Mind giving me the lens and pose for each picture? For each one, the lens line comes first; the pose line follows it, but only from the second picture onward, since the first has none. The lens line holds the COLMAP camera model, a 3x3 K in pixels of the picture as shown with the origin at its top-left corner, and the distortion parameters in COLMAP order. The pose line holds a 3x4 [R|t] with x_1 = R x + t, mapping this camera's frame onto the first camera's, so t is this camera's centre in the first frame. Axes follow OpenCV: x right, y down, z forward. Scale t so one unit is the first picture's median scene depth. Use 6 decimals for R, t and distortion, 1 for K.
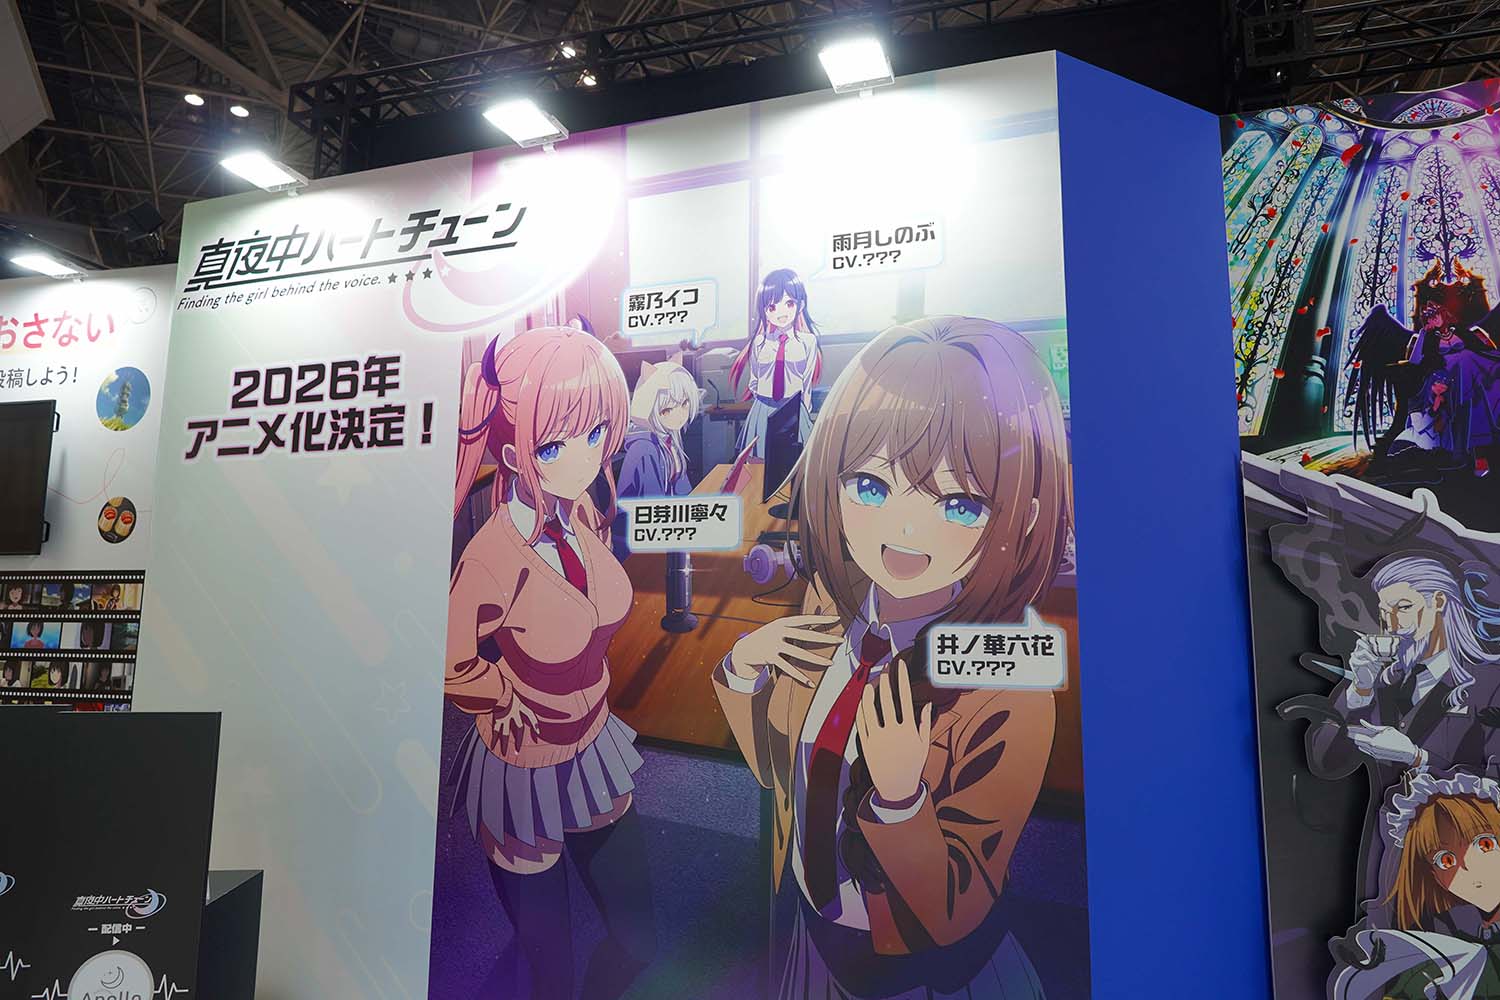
lens RADIAL K [[936.7, 0, 753.4], [0, 936.7, 502.8], [0, 0, 1]] dist [-0.020356, 0.016405]
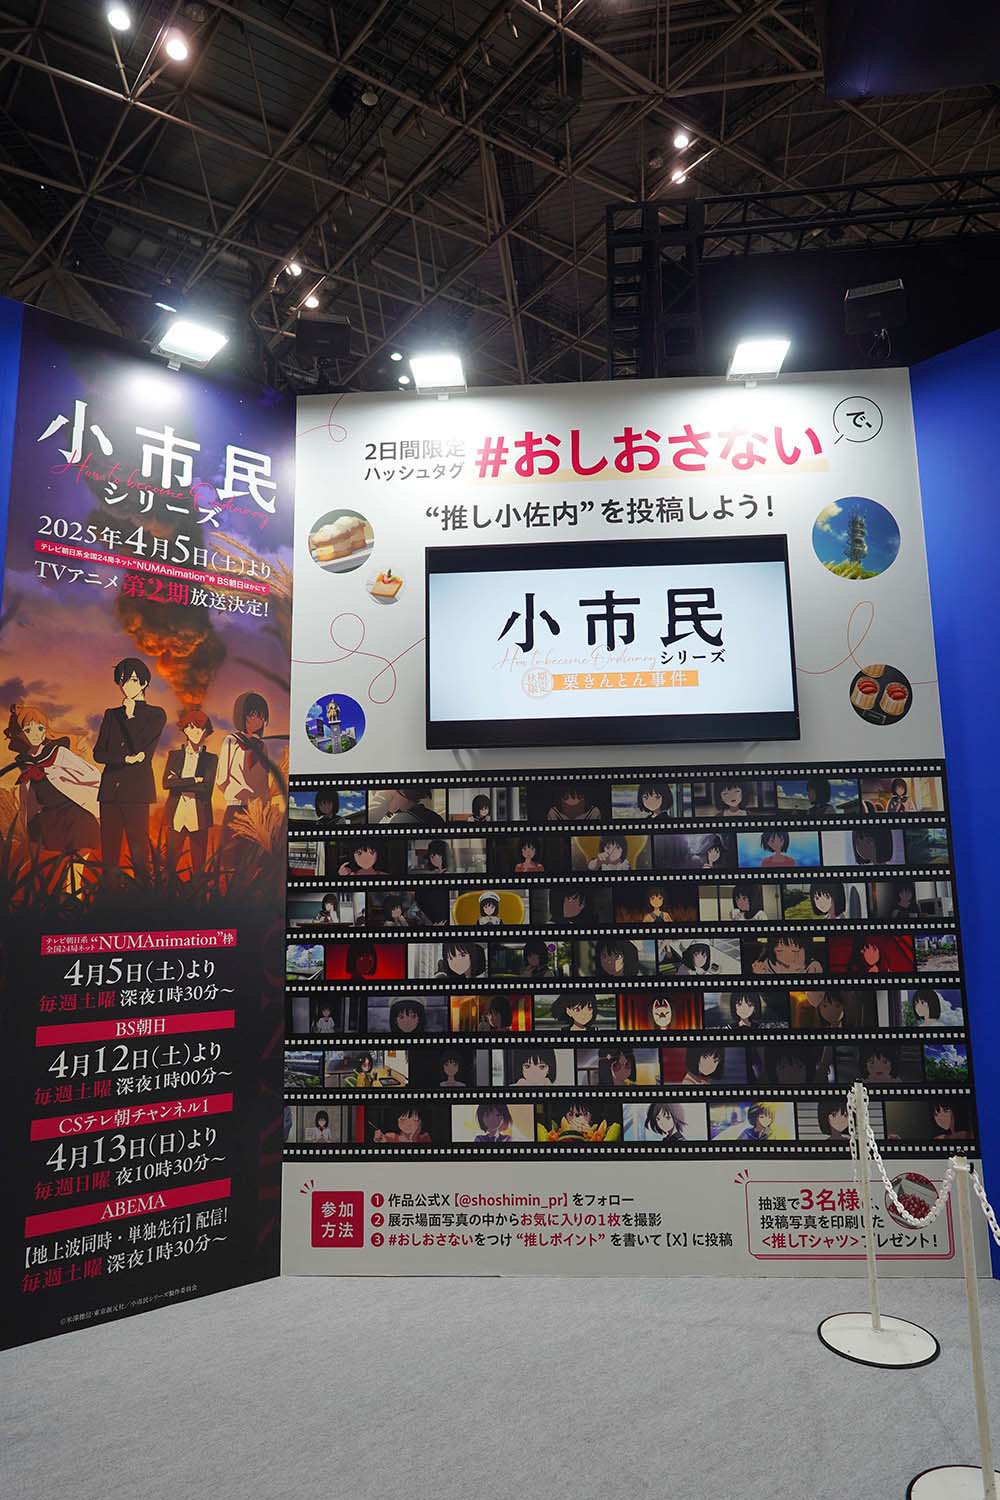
lens RADIAL K [[936.7, 0, 498.6], [0, 936.7, 745.7], [0, 0, 1]] dist [-0.020356, 0.016405]
pose [[0.987047, -0.002749, 0.160406, -0.290589], [0.004318, 0.999946, -0.009431, 0.017197], [-0.160371, 0.010001, 0.987006, 0.078471]]
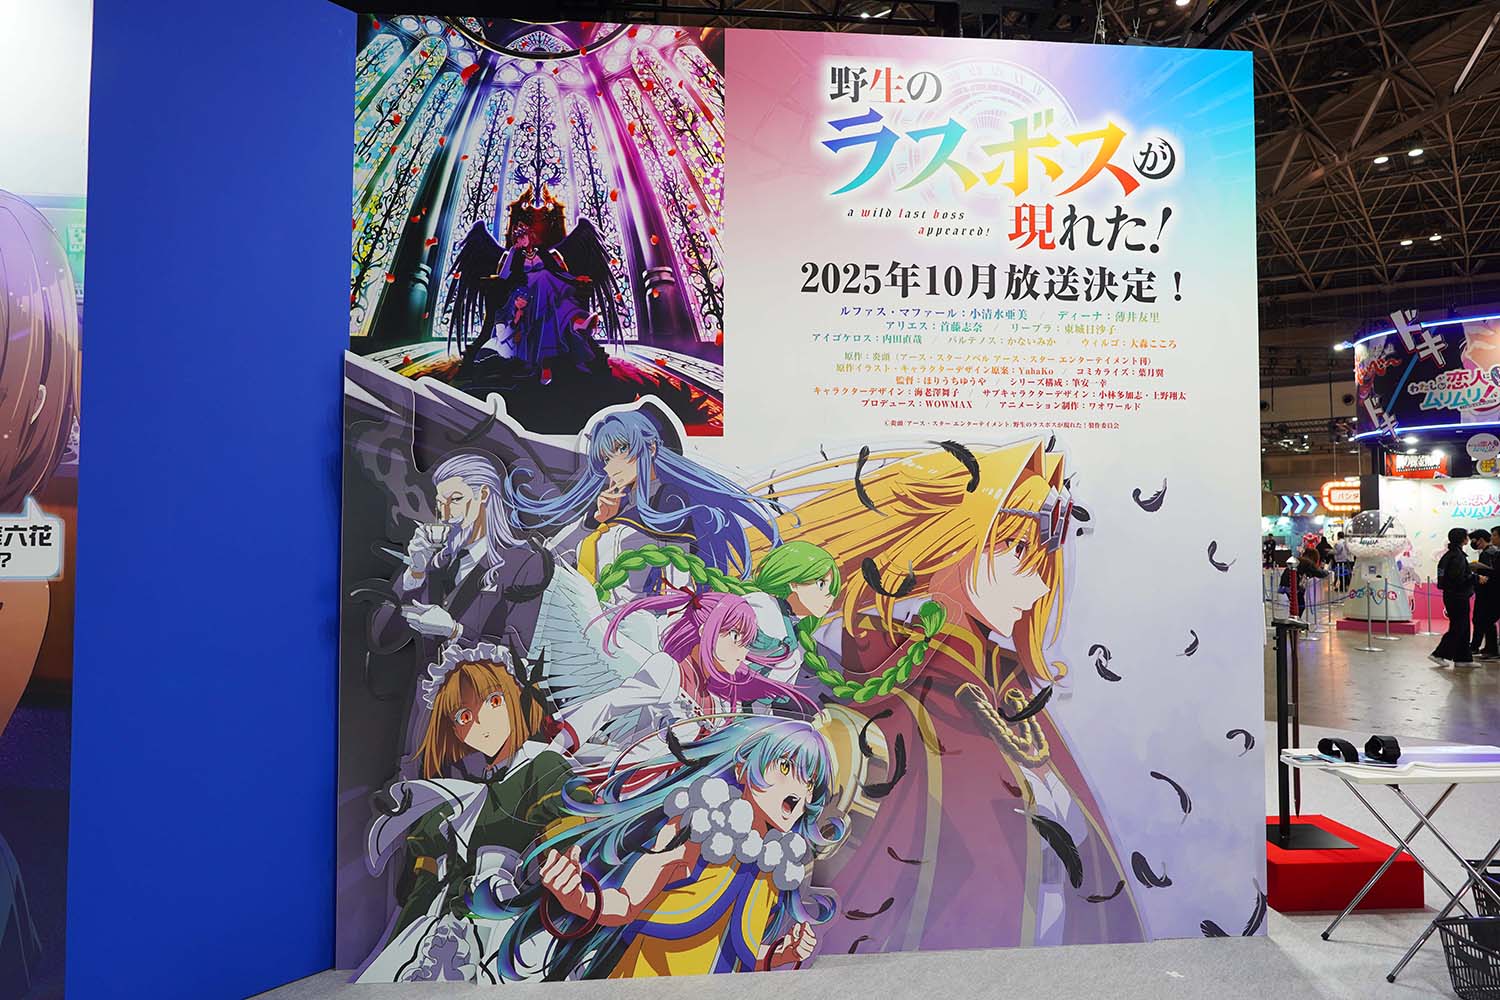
lens RADIAL K [[936.7, 0, 753.4], [0, 936.7, 502.8], [0, 0, 1]] dist [-0.020356, 0.016405]
pose [[0.931954, 0.001743, 0.362572, 0.600338], [-0.040621, 0.994195, 0.099633, -0.008897], [-0.360294, -0.107582, 0.926615, -0.157929]]
